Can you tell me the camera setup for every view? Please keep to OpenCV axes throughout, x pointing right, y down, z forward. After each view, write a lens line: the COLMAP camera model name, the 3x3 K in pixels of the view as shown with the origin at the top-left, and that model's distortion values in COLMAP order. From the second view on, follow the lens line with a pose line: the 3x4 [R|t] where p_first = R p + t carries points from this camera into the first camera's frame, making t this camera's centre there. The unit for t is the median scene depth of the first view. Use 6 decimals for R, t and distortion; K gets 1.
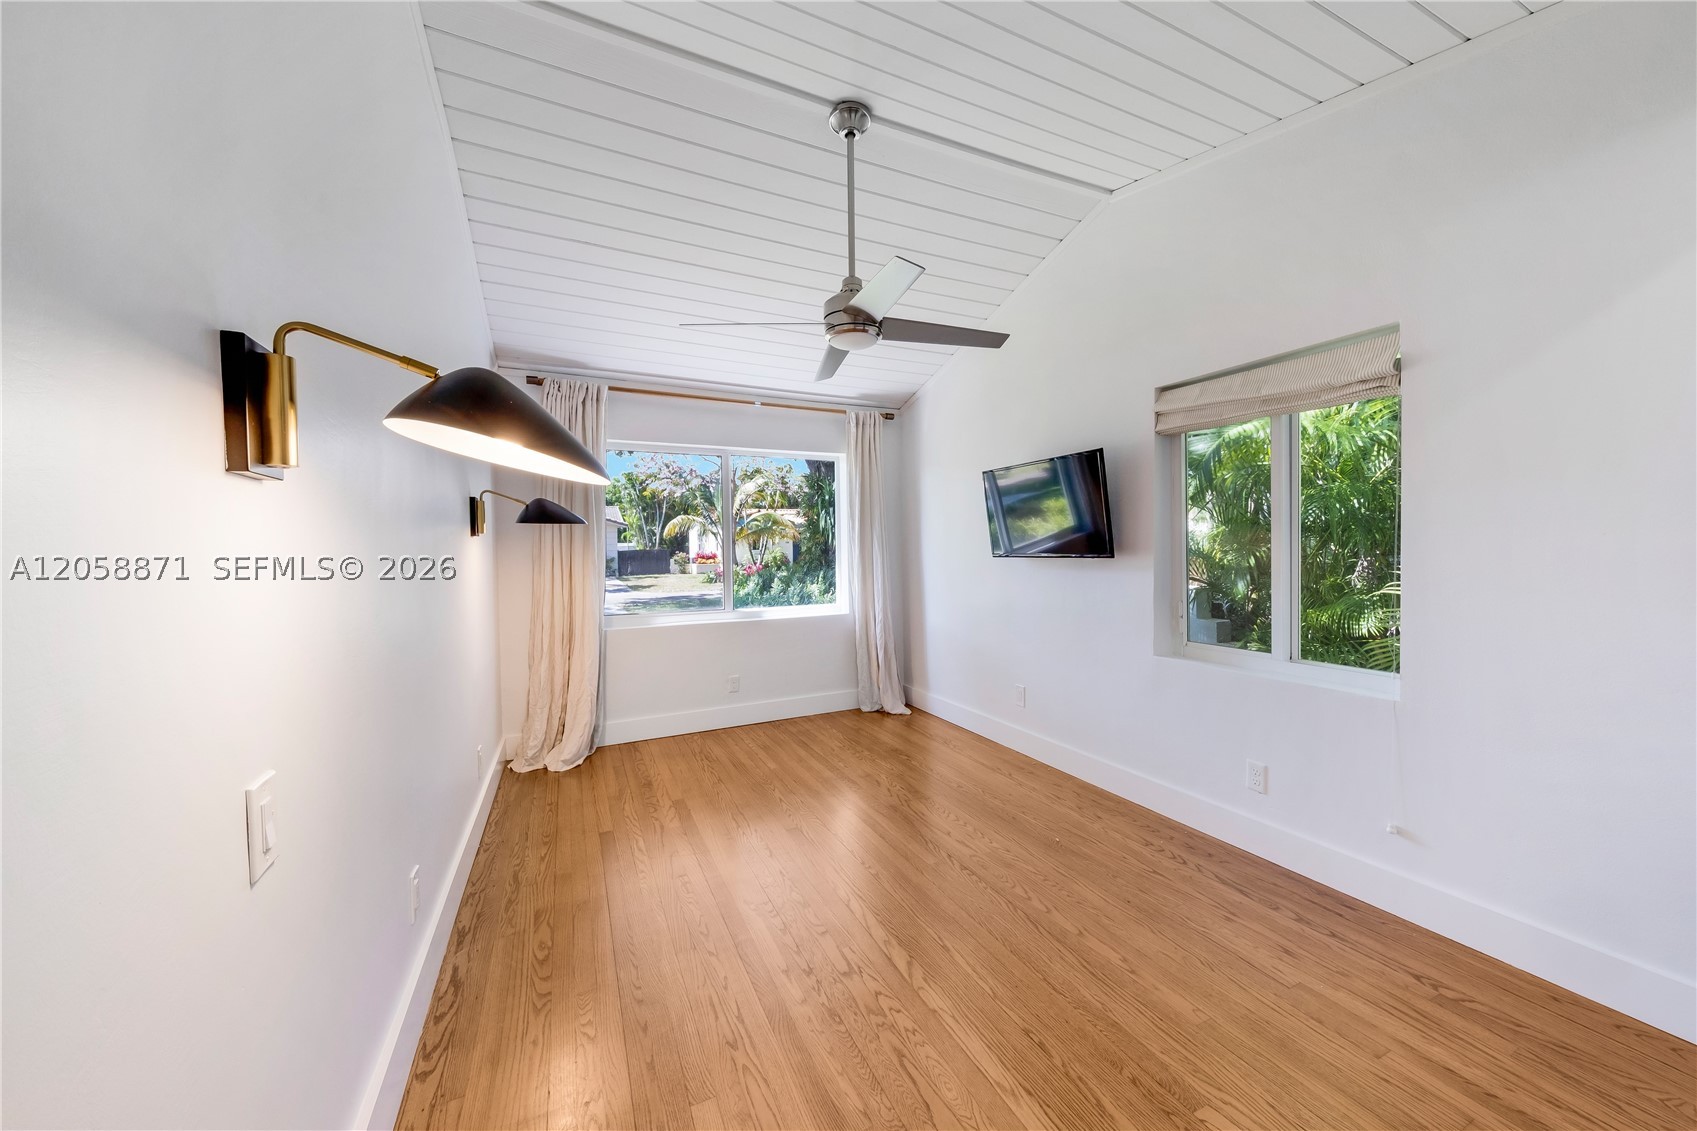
lens RADIAL K [[584.9, 0, 852.2], [0, 584.9, 570.4], [0, 0, 1]] dist [0.009900, -0.003894]
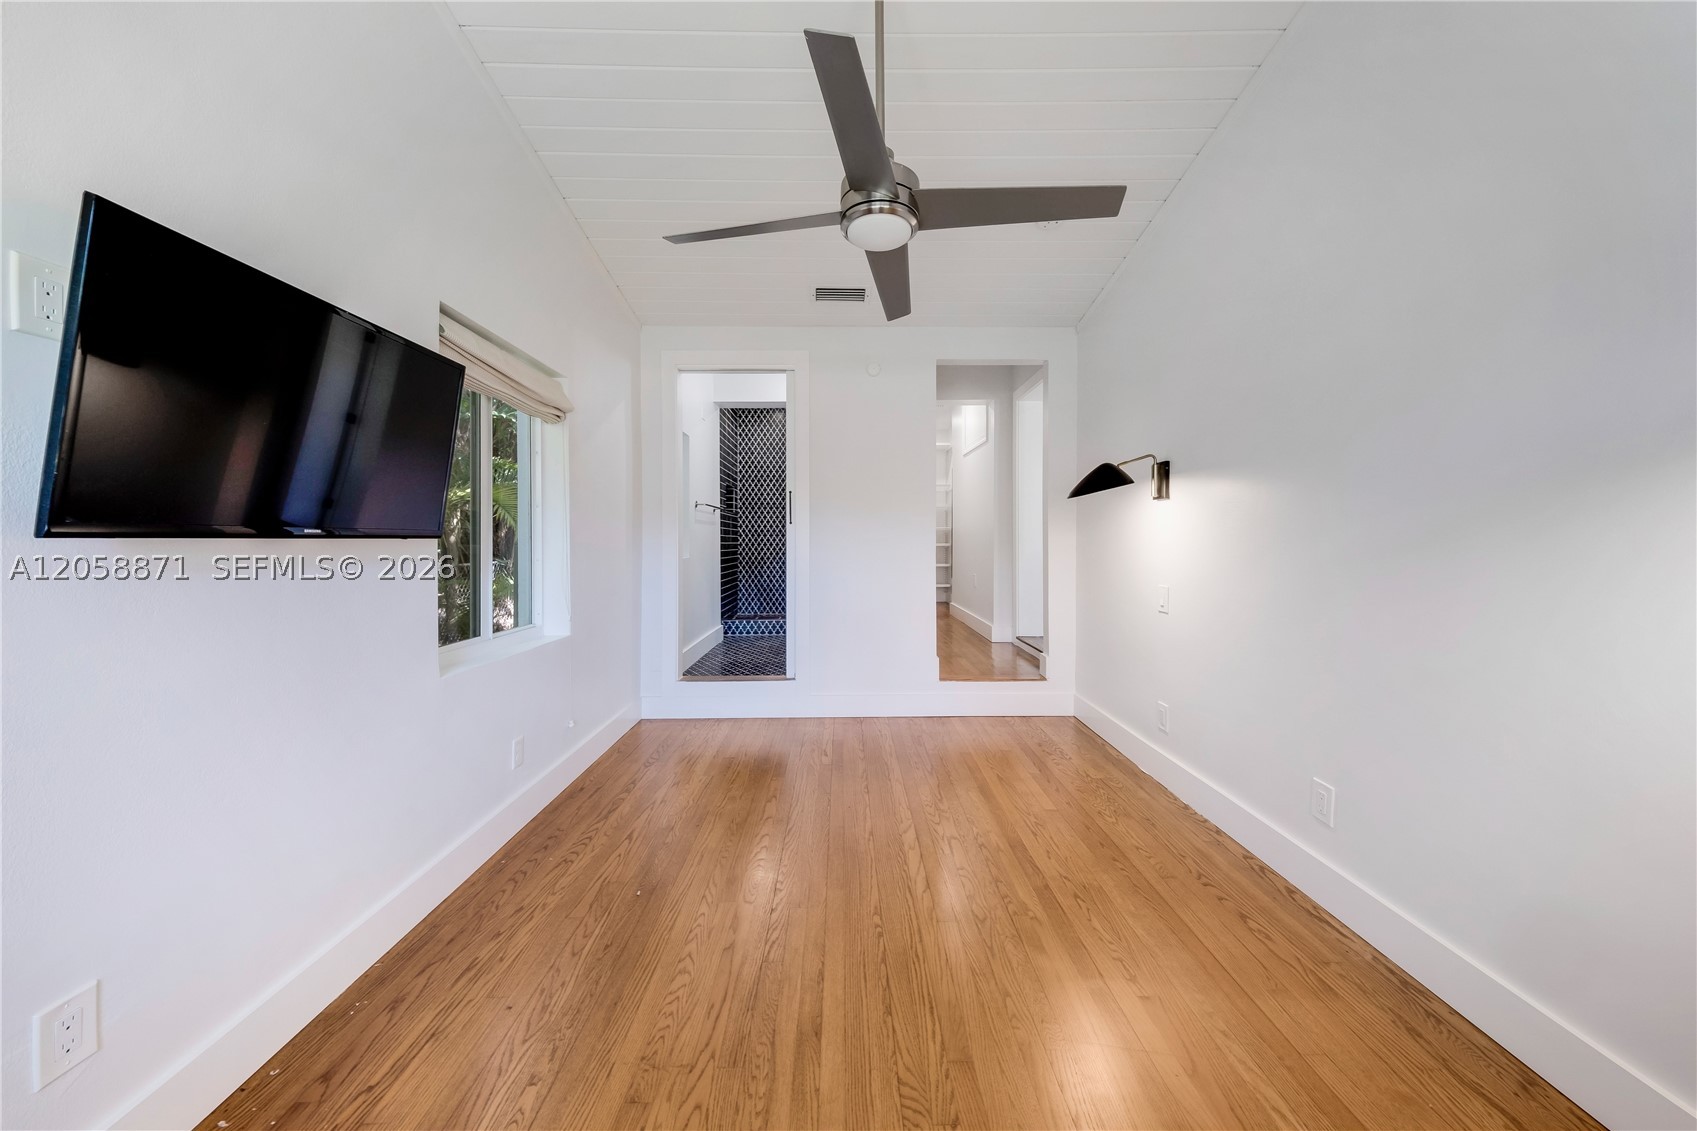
lens RADIAL K [[584.9, 0, 852.2], [0, 584.9, 570.4], [0, 0, 1]] dist [0.009900, -0.003894]
pose [[-0.910407, -0.000695, 0.413713, -0.279776], [0.034472, 0.996394, 0.077533, -0.022247], [-0.412275, 0.084849, -0.907100, 1.801273]]
